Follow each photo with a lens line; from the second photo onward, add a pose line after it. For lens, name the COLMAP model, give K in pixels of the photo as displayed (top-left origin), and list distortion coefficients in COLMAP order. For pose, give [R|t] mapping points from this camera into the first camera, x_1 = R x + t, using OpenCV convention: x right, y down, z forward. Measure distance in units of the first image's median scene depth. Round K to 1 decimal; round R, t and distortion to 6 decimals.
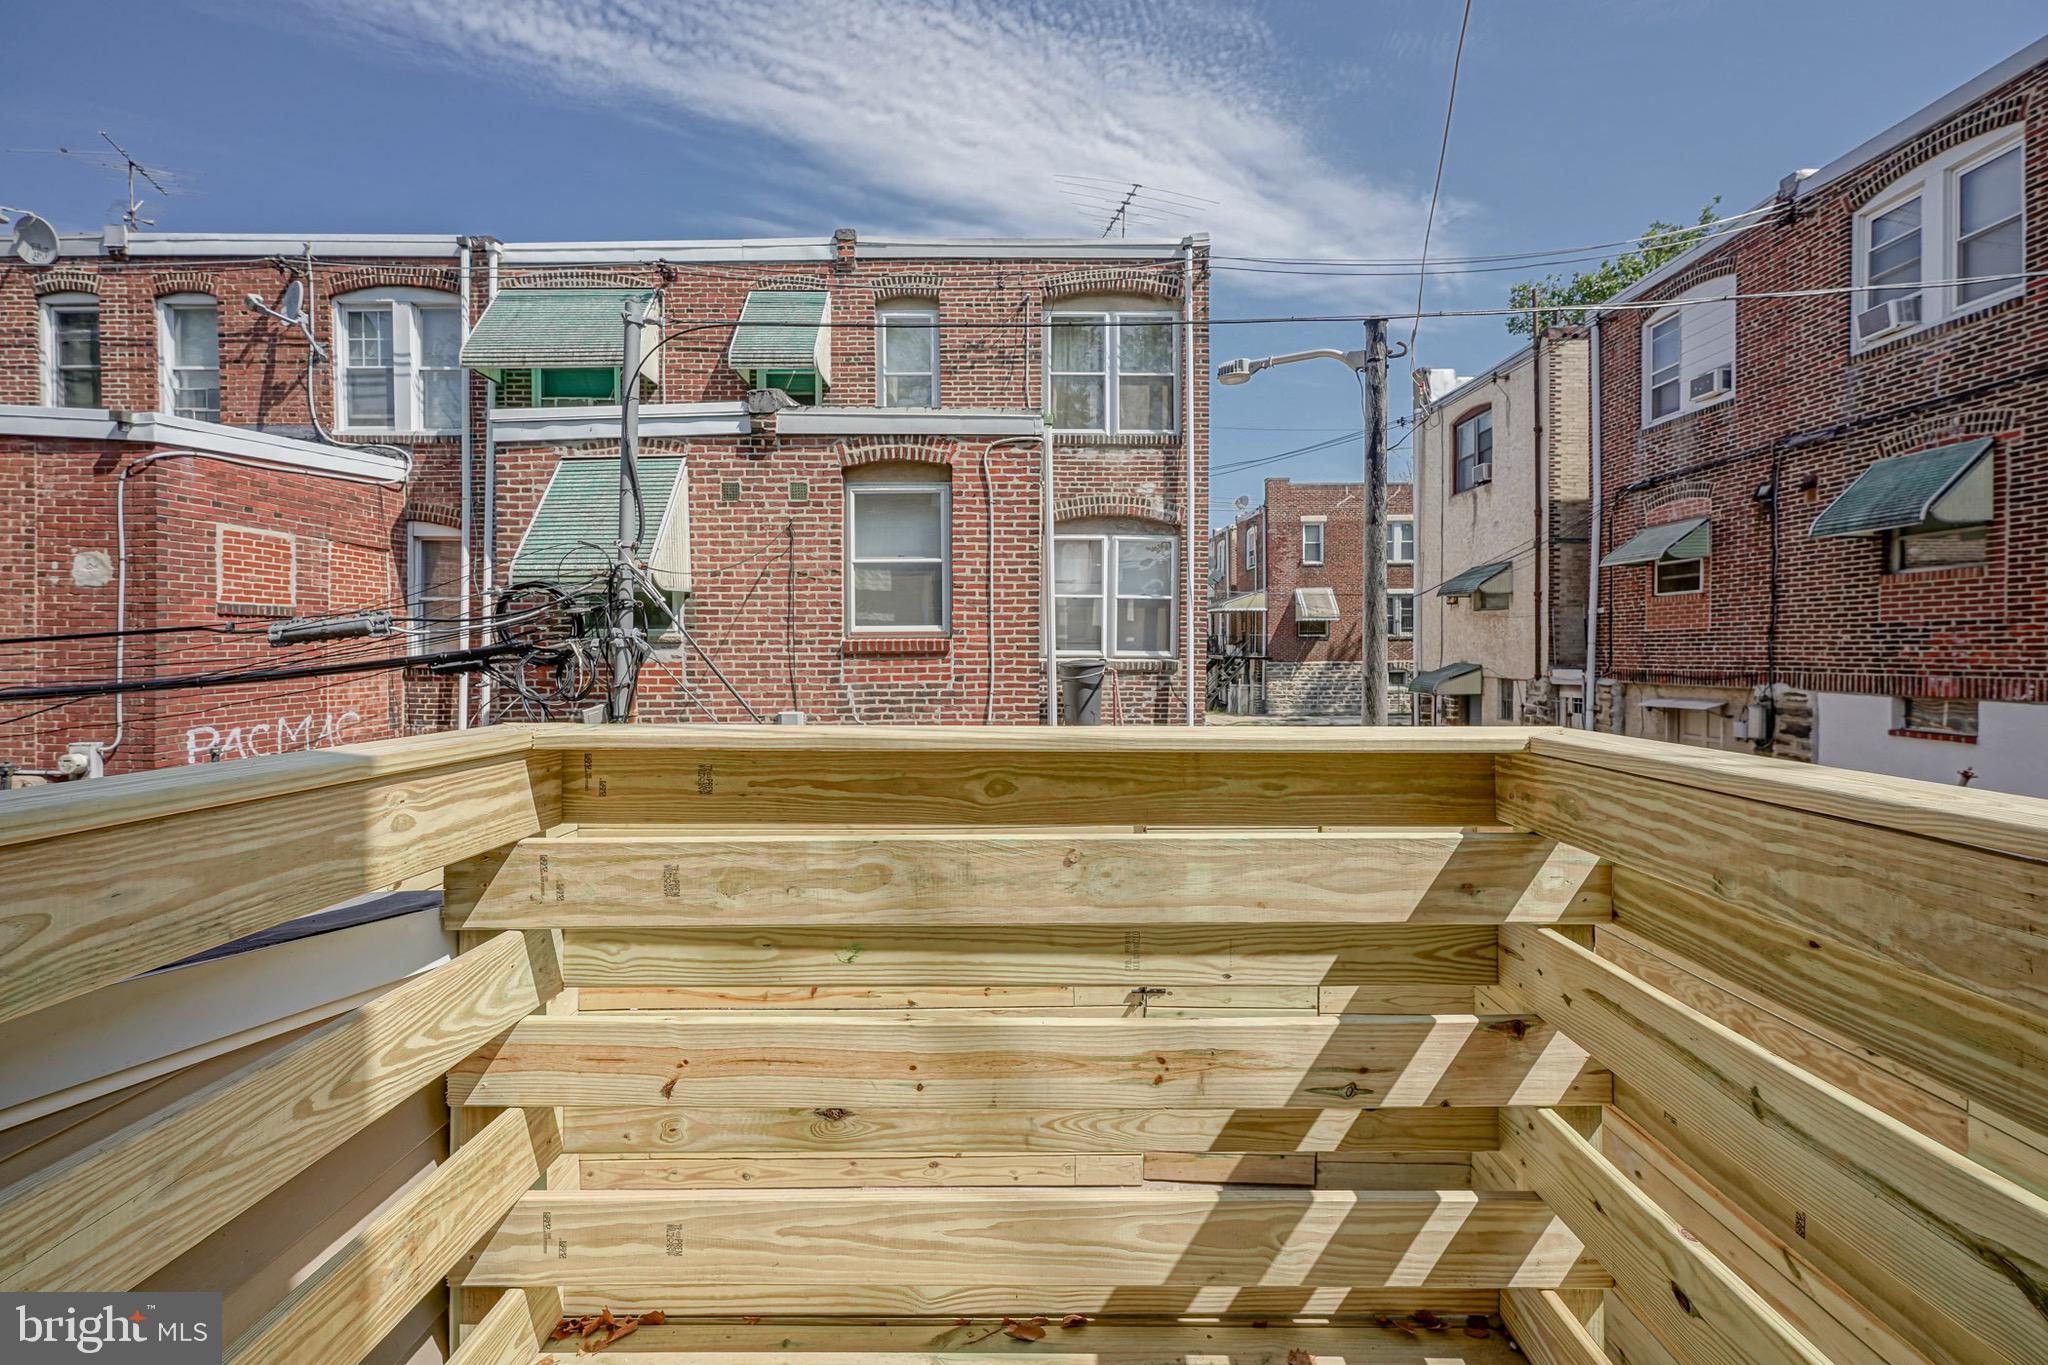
lens RADIAL K [[833.9, 0, 1014.1], [0, 833.9, 649.4], [0, 0, 1]] dist [-0.000003, 0.000284]
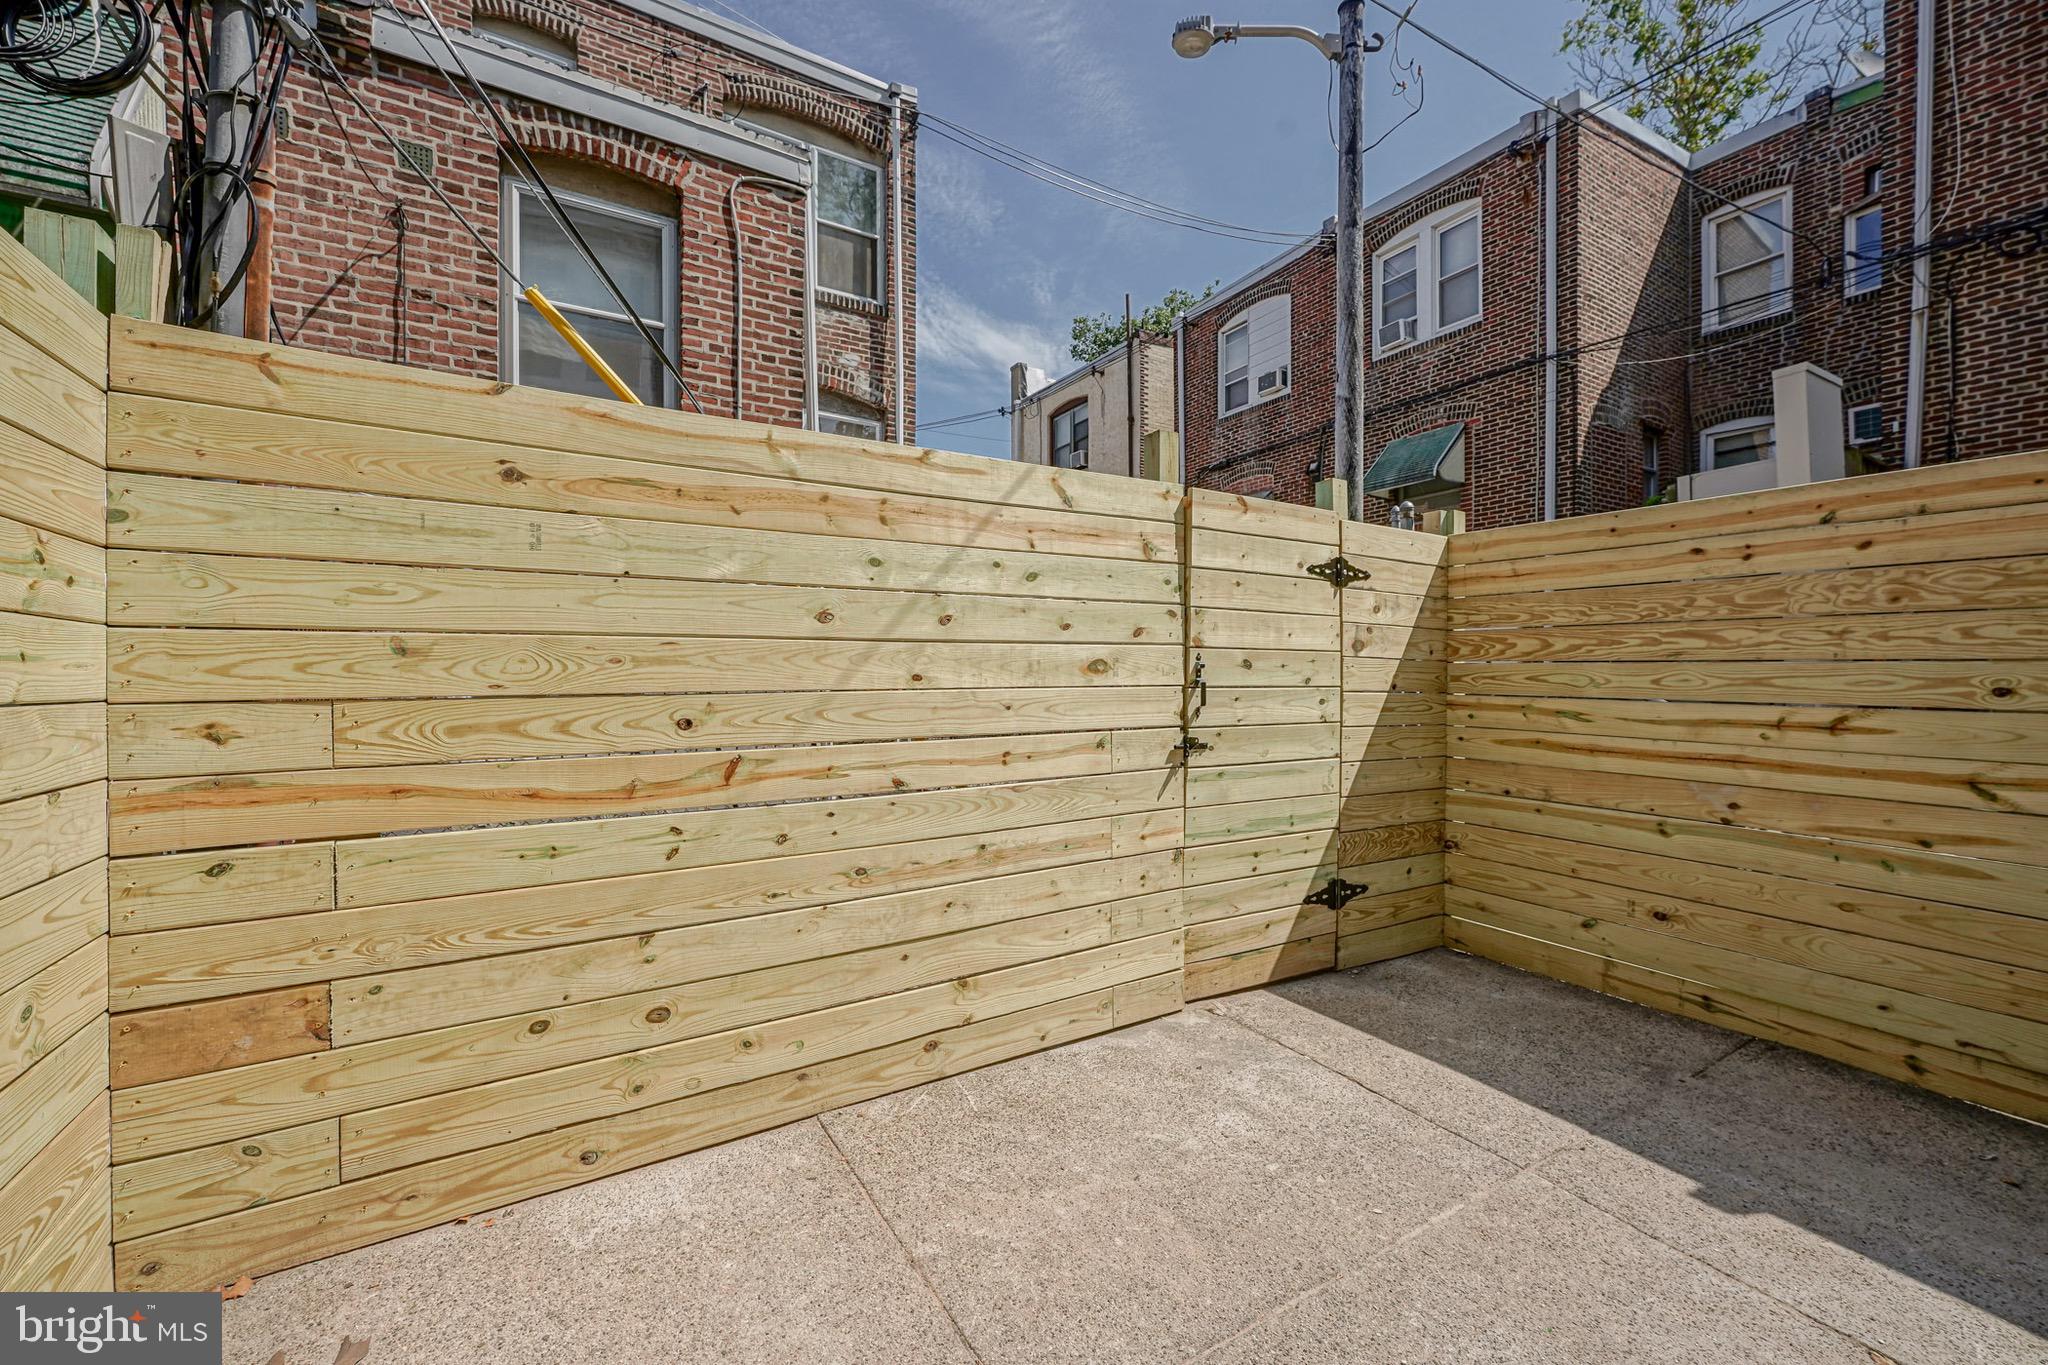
lens RADIAL K [[838.9, 0, 1033.3], [0, 838.9, 671.6], [0, 0, 1]] dist [-0.001084, 0.000339]
pose [[0.849984, -0.002565, 0.526802, -0.195977], [0.005181, 0.999980, -0.003490, 0.189688], [-0.526783, 0.005695, 0.849981, 0.238607]]
